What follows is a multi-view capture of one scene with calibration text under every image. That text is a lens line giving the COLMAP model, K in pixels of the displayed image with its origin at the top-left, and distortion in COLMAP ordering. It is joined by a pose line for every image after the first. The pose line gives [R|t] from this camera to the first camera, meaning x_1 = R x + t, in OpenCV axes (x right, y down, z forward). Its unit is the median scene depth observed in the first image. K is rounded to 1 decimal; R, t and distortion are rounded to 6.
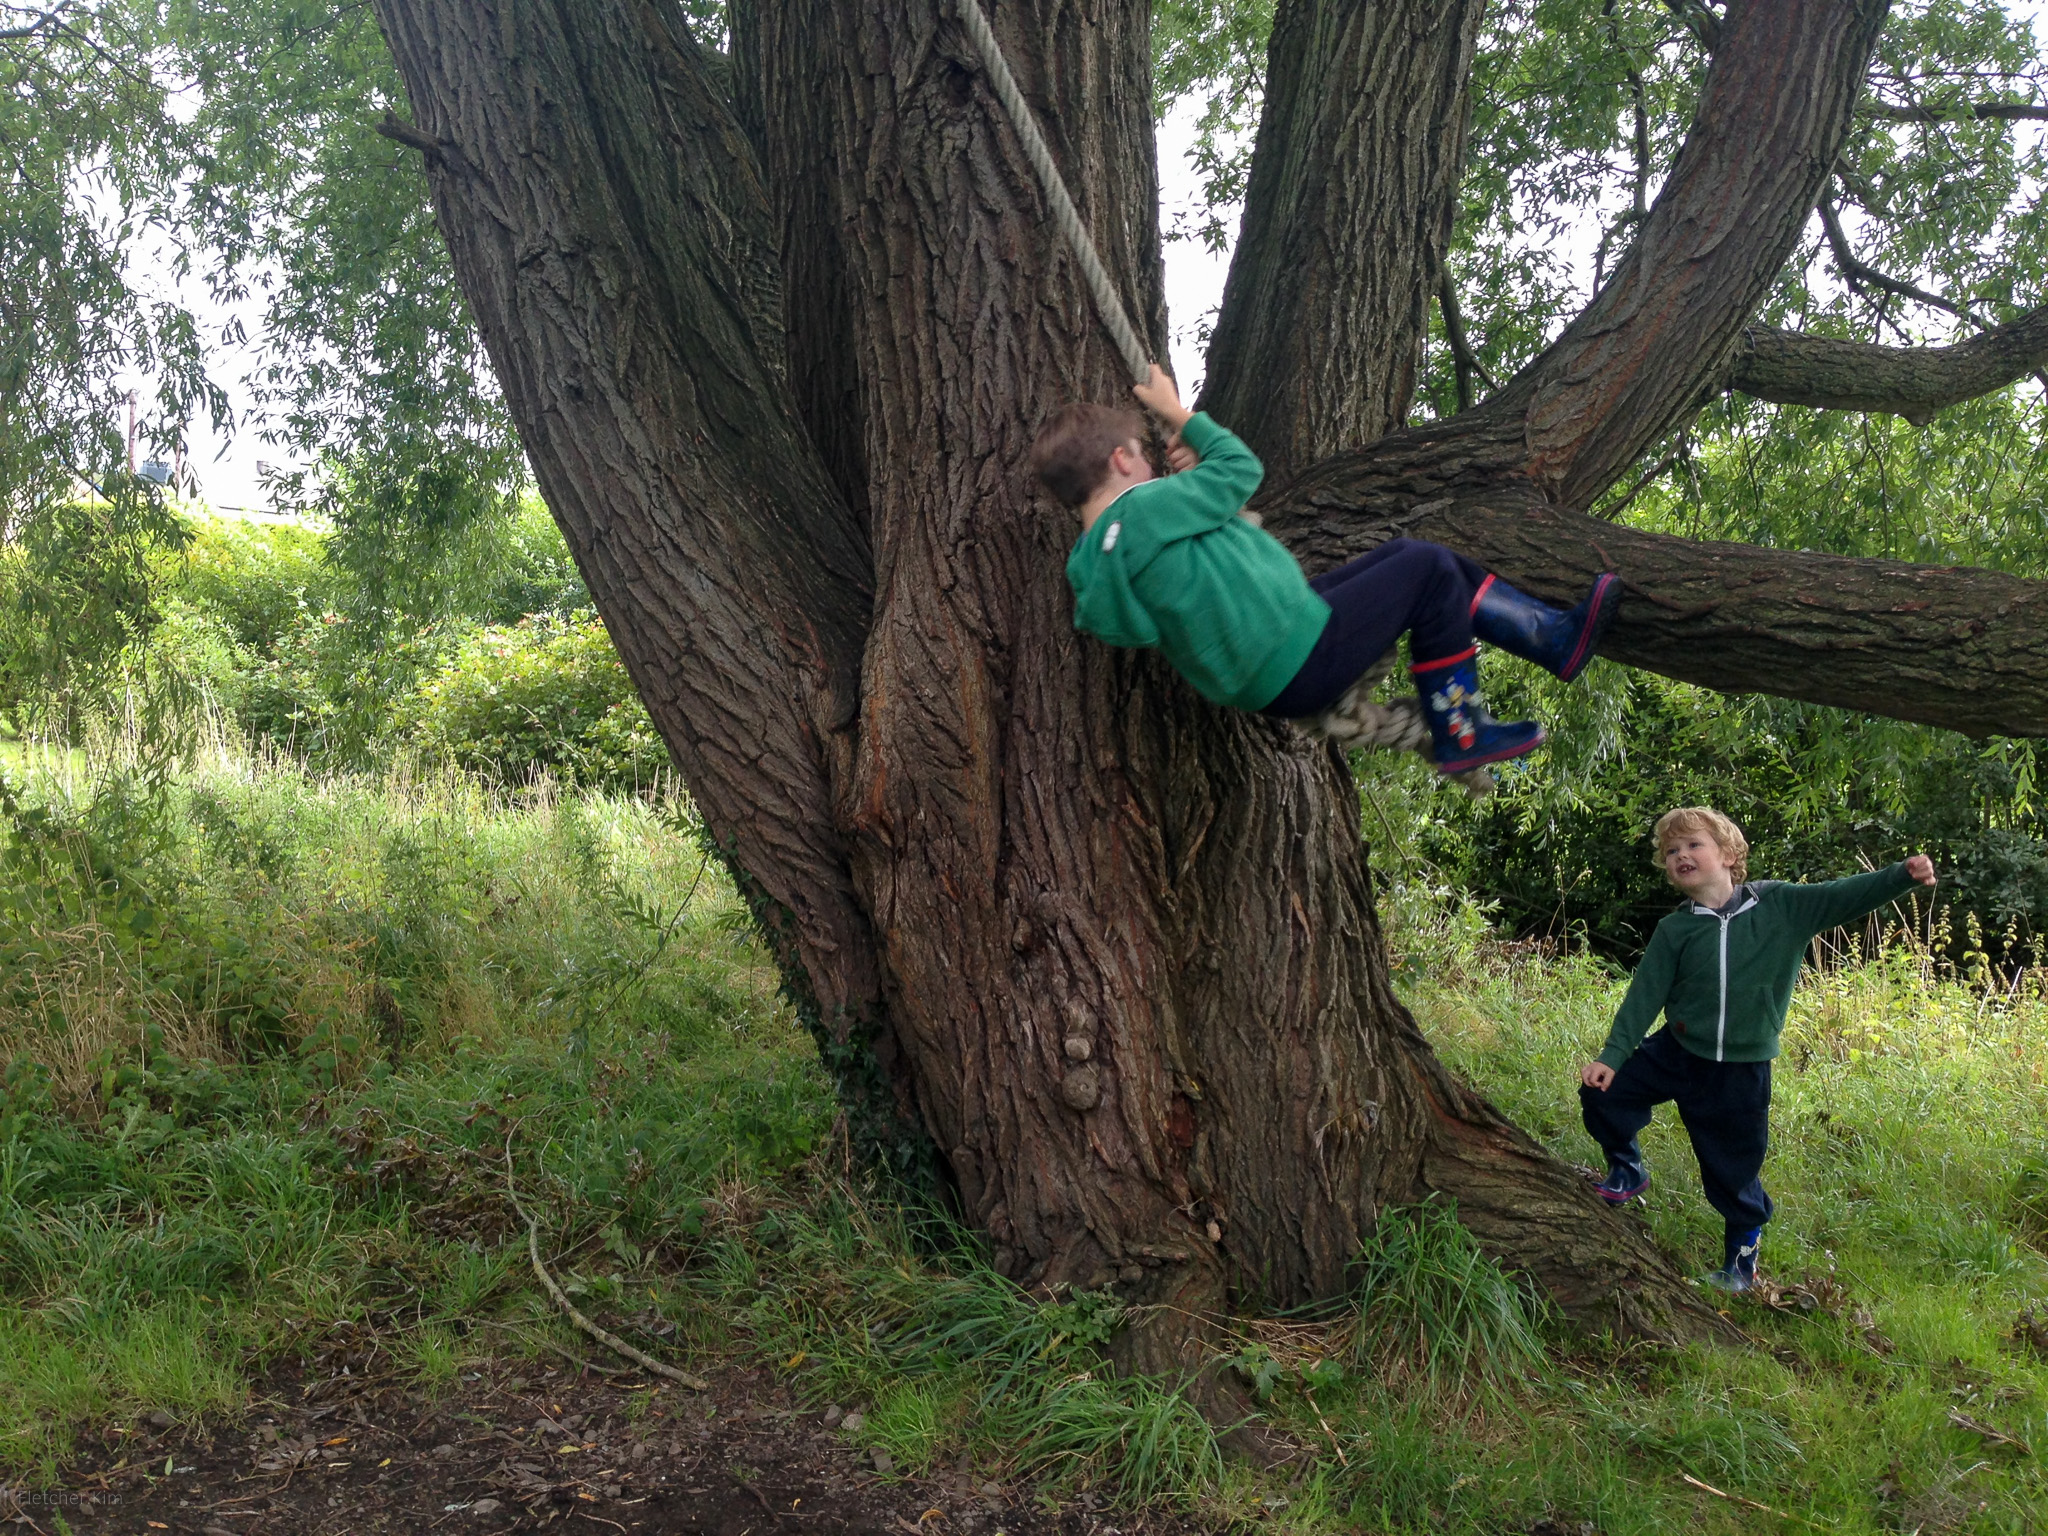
lens RADIAL K [[1849.6, 0, 1032.0], [0, 1849.6, 771.1], [0, 0, 1]] dist [0.072682, -0.033261]
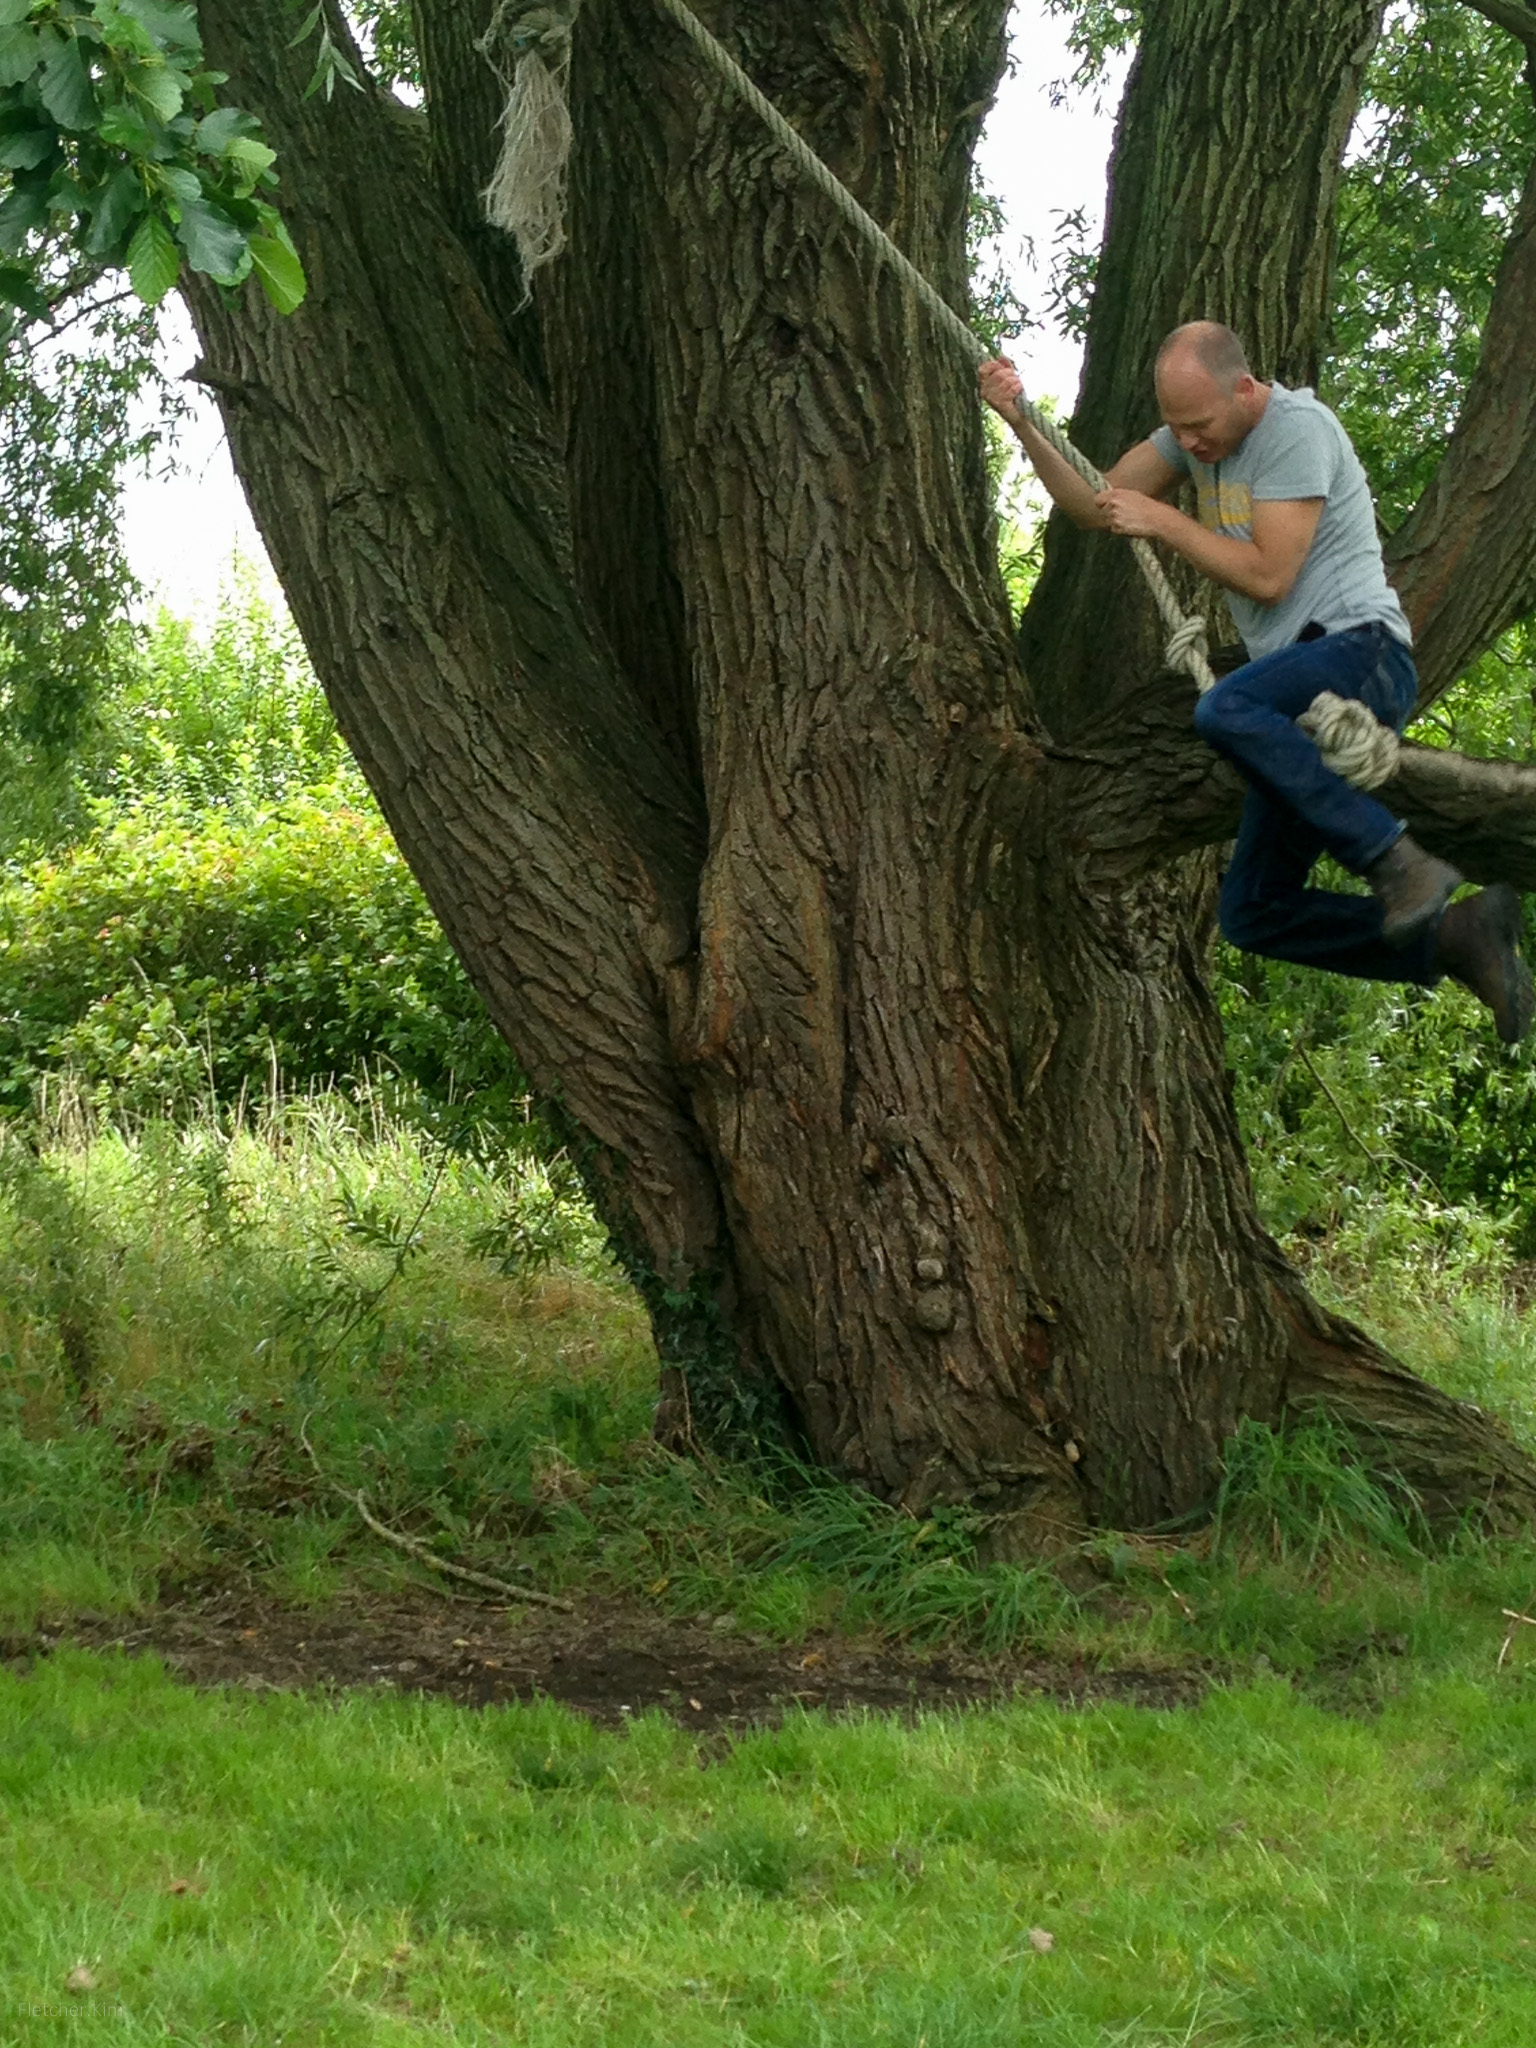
lens RADIAL K [[3814.3, 0, 771.5], [0, 3814.3, 1113.3], [0, 0, 1]] dist [0.037604, 0.481451]
pose [[0.999023, -0.038388, 0.021900, -0.103171], [0.038480, 0.999252, -0.003764, 0.069159], [-0.021739, 0.004603, 0.999753, -1.063762]]
